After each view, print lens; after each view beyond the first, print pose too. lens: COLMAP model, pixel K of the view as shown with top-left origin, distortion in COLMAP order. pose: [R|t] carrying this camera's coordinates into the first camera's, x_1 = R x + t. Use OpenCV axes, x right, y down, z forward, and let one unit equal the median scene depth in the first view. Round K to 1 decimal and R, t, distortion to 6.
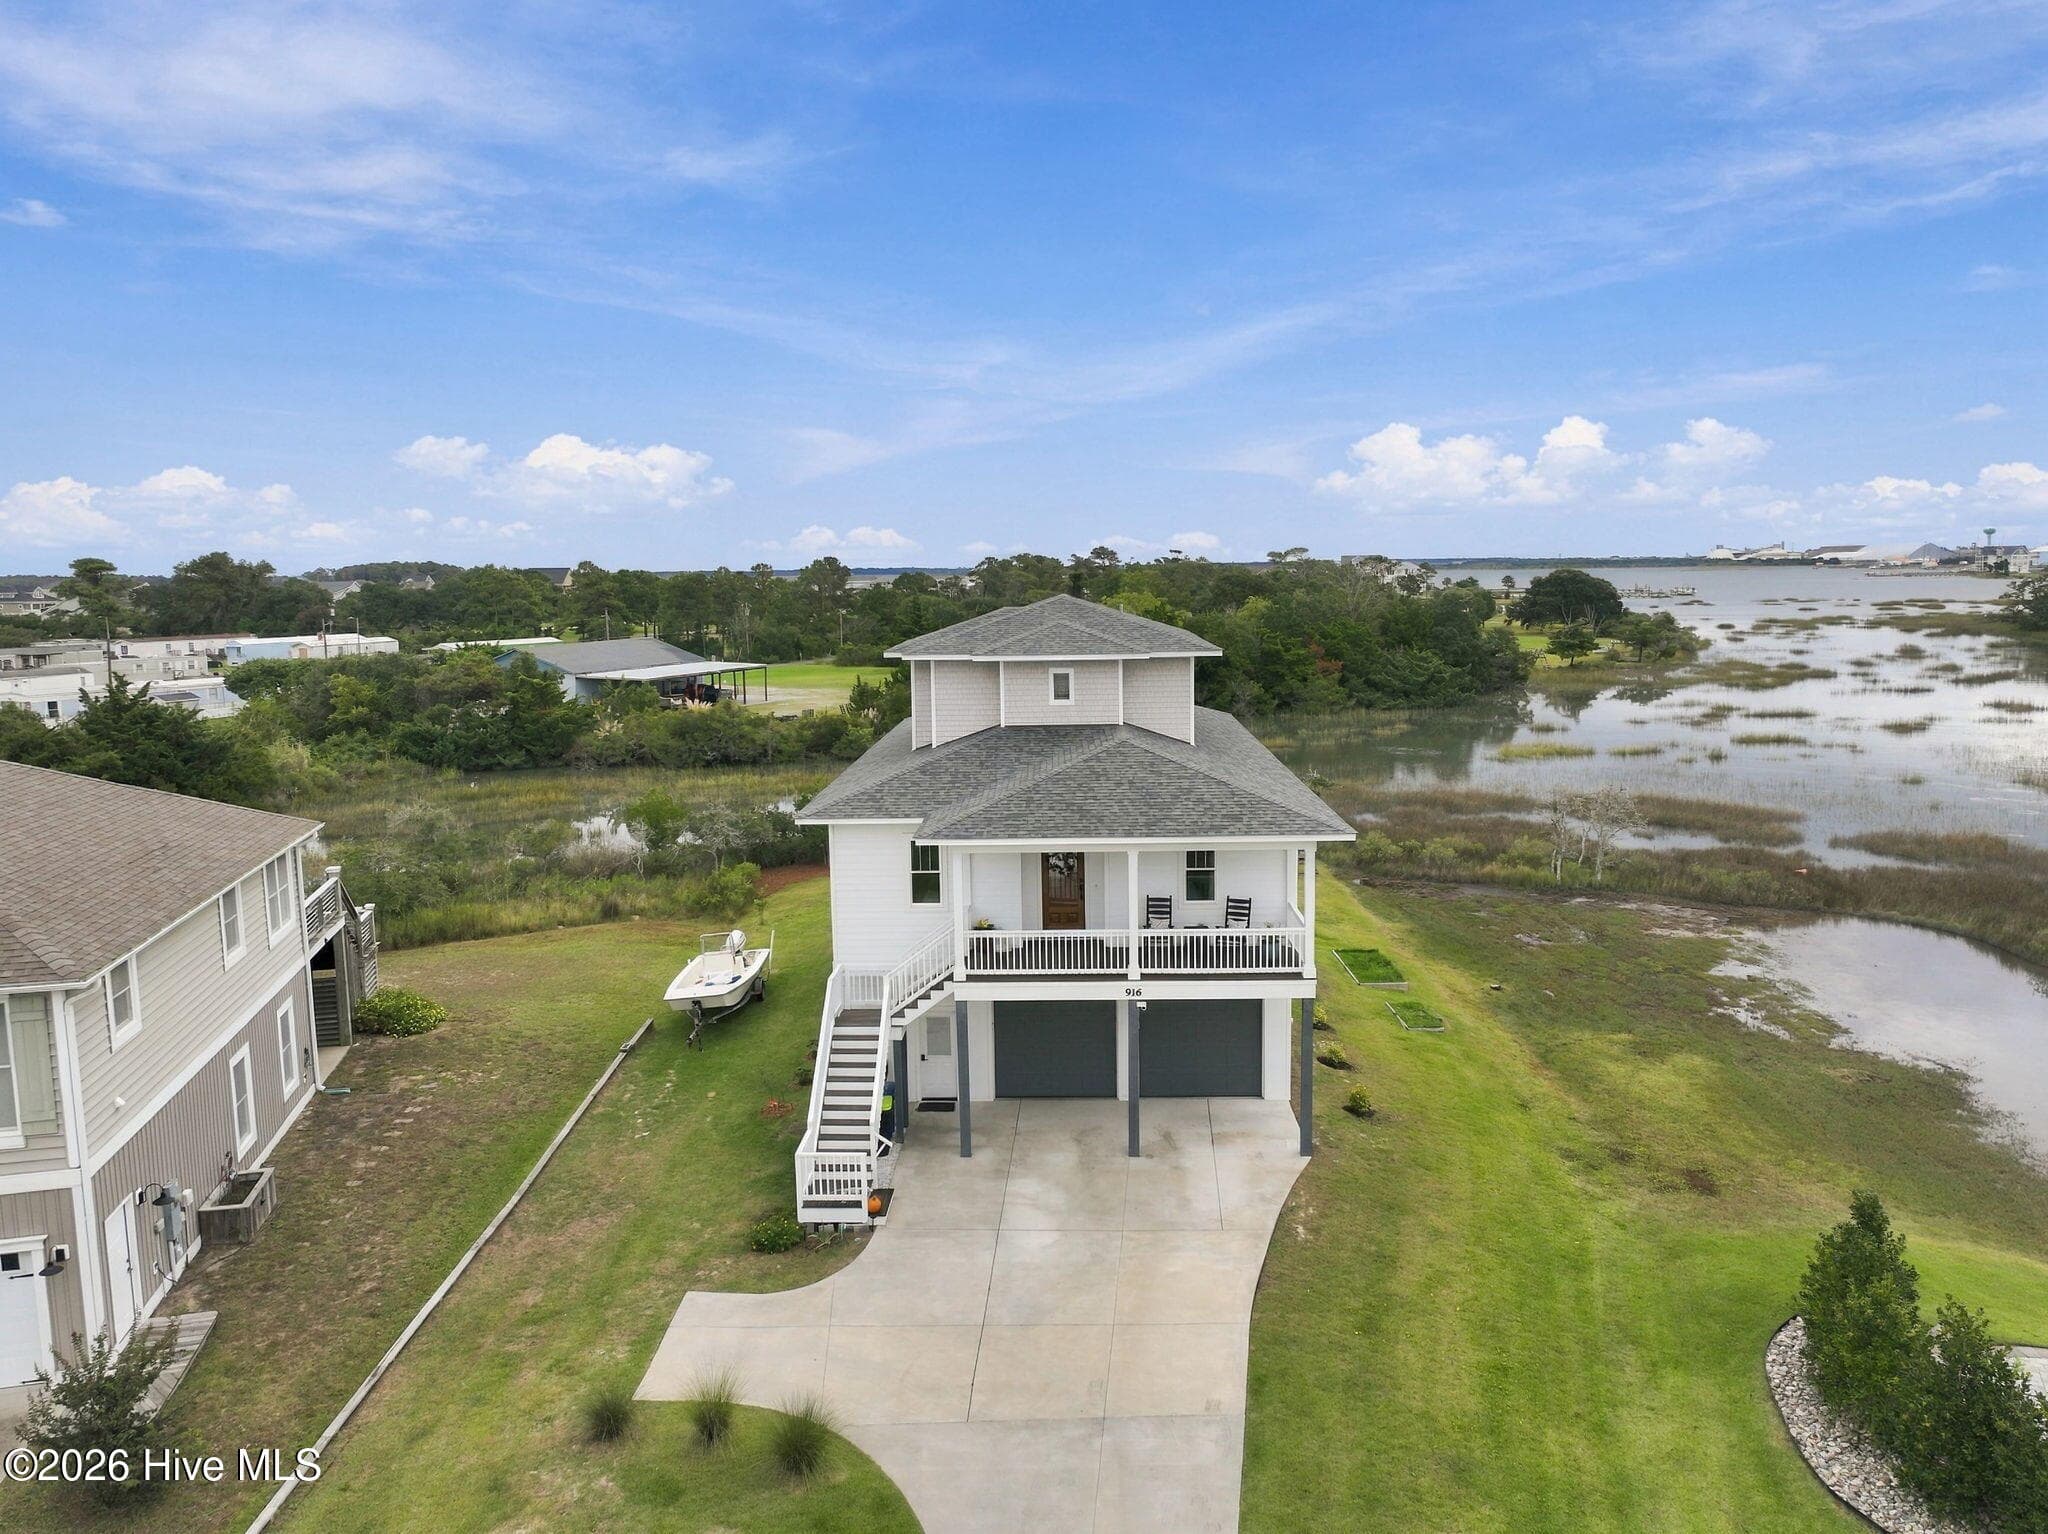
lens RADIAL K [[1429.1, 0, 1024.0], [0, 1429.1, 767.0], [0, 0, 1]] dist [0.009581, -0.000491]
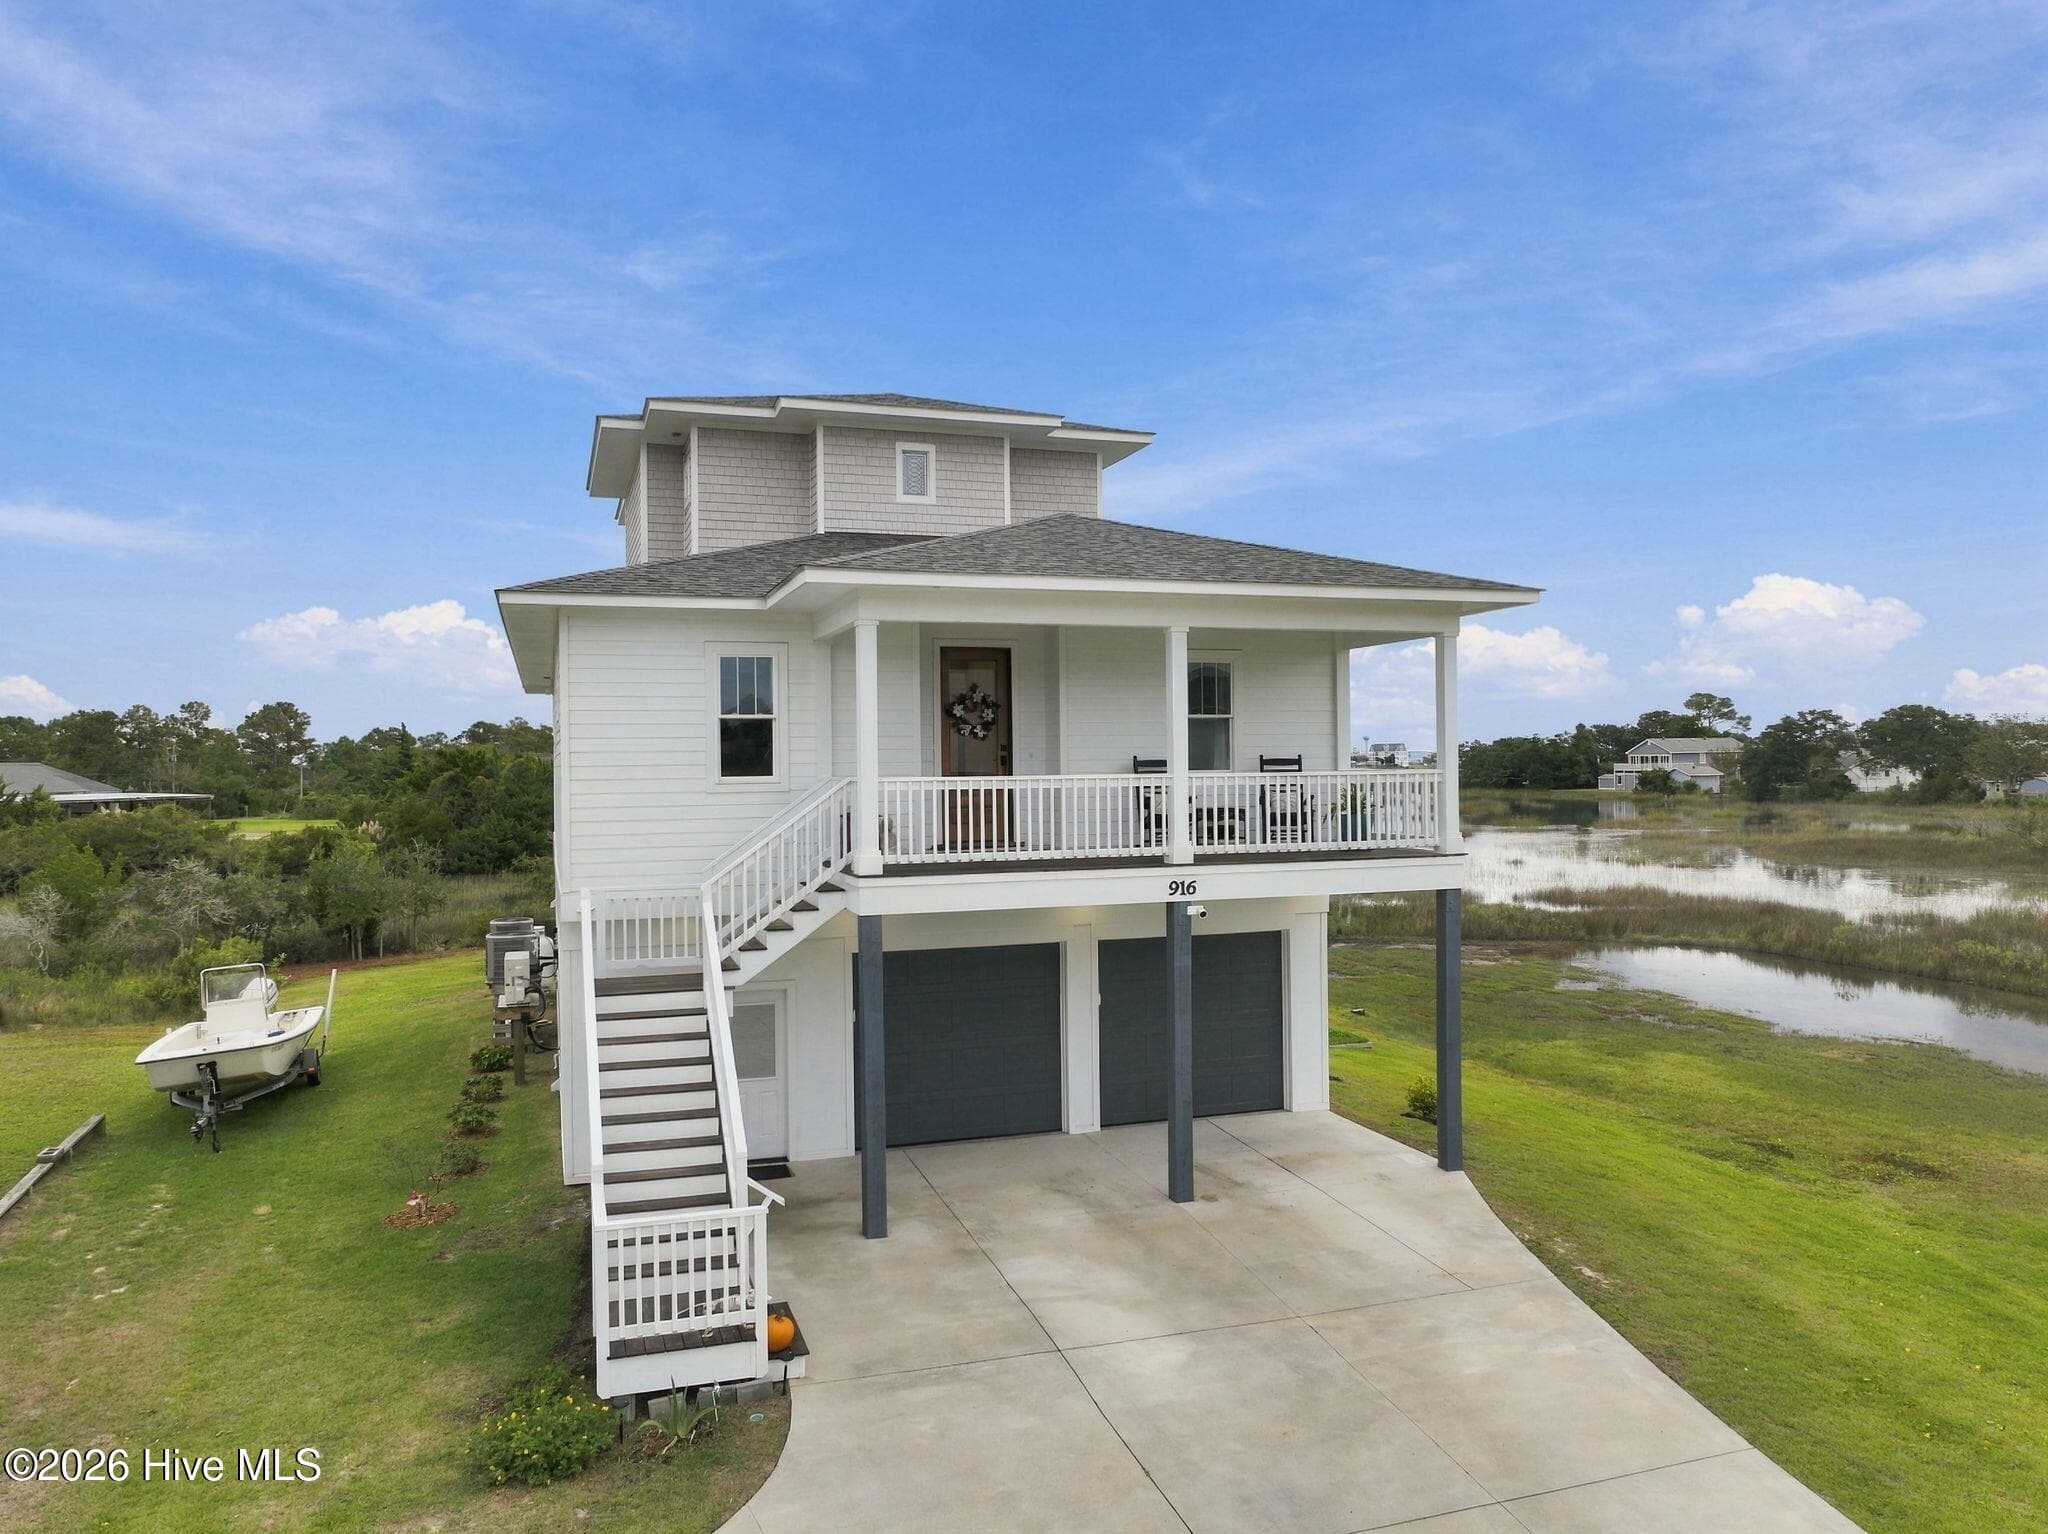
lens RADIAL K [[1429.1, 0, 1024.0], [0, 1429.1, 767.0], [0, 0, 1]] dist [0.009581, -0.000491]
pose [[0.937097, 0.008172, 0.348973, -0.168333], [0.040216, 0.990541, -0.131188, 0.176203], [-0.346745, 0.136970, 0.927905, 0.491496]]
